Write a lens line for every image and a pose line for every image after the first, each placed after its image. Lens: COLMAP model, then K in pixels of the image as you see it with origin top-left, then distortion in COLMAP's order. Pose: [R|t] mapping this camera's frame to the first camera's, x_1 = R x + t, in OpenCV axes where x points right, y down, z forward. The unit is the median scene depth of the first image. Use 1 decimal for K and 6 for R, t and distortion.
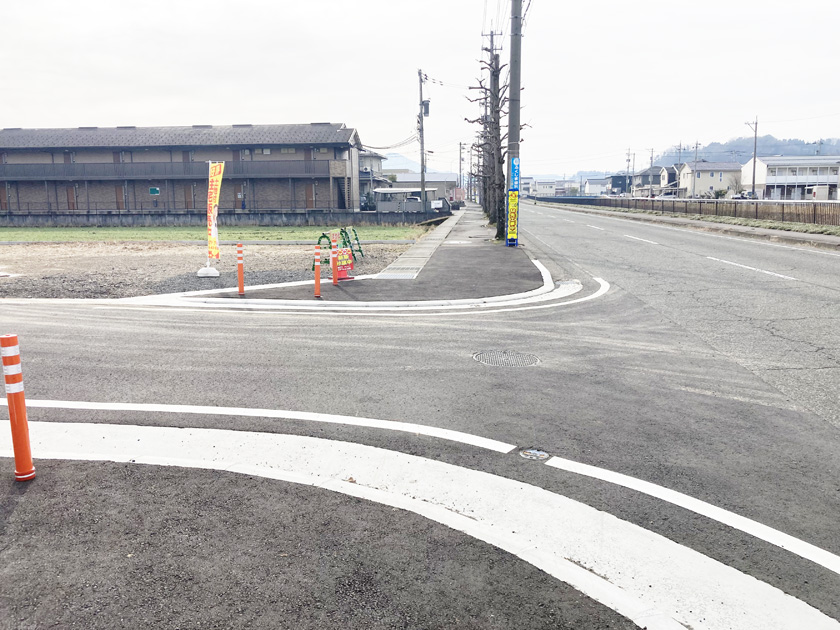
lens RADIAL K [[684.4, 0, 421.4], [0, 684.4, 309.4], [0, 0, 1]] dist [0.026390, -0.027252]
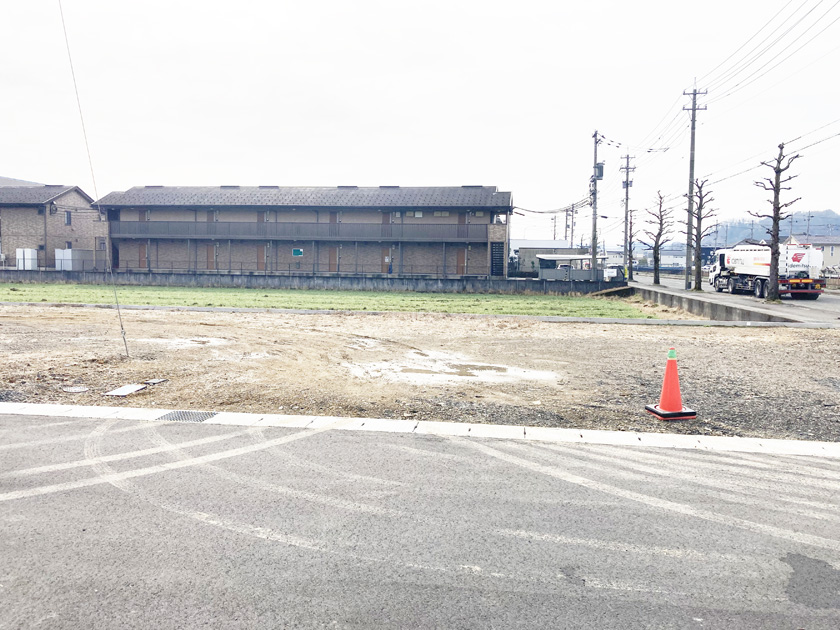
lens RADIAL K [[684.4, 0, 426.6], [0, 684.4, 317.2], [0, 0, 1]] dist [0.026390, -0.027252]
pose [[0.997703, 0.029545, -0.060959, -0.152783], [-0.034560, 0.995955, -0.082938, -0.009140], [0.058262, 0.084854, 0.994689, 0.068606]]
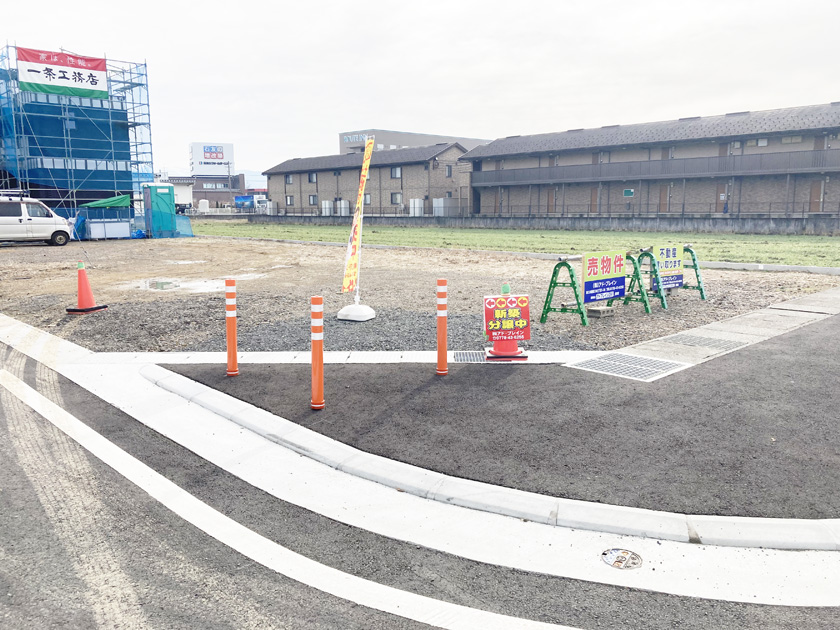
lens RADIAL K [[684.4, 0, 416.5], [0, 684.4, 311.7], [0, 0, 1]] dist [0.026390, -0.027252]
pose [[0.739295, 0.103269, -0.665416, 0.034989], [-0.104025, 0.993823, 0.038662, -0.019180], [0.665298, 0.040637, 0.745471, 0.127069]]
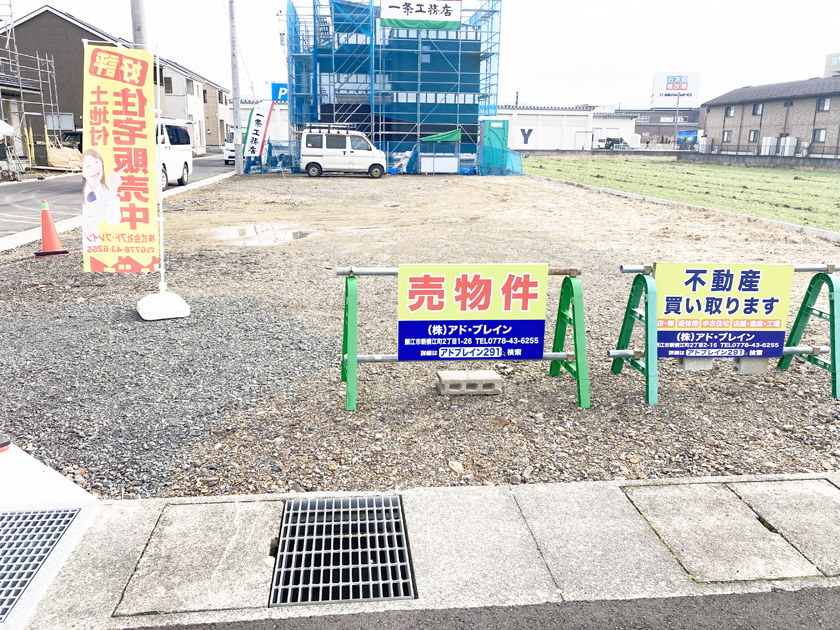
lens RADIAL K [[684.4, 0, 414.7], [0, 684.4, 309.3], [0, 0, 1]] dist [0.026390, -0.027252]
pose [[0.177880, 0.246763, -0.952611, 0.033590], [-0.172135, 0.960926, 0.216774, -0.039770], [0.968880, 0.125418, 0.213406, 0.239022]]
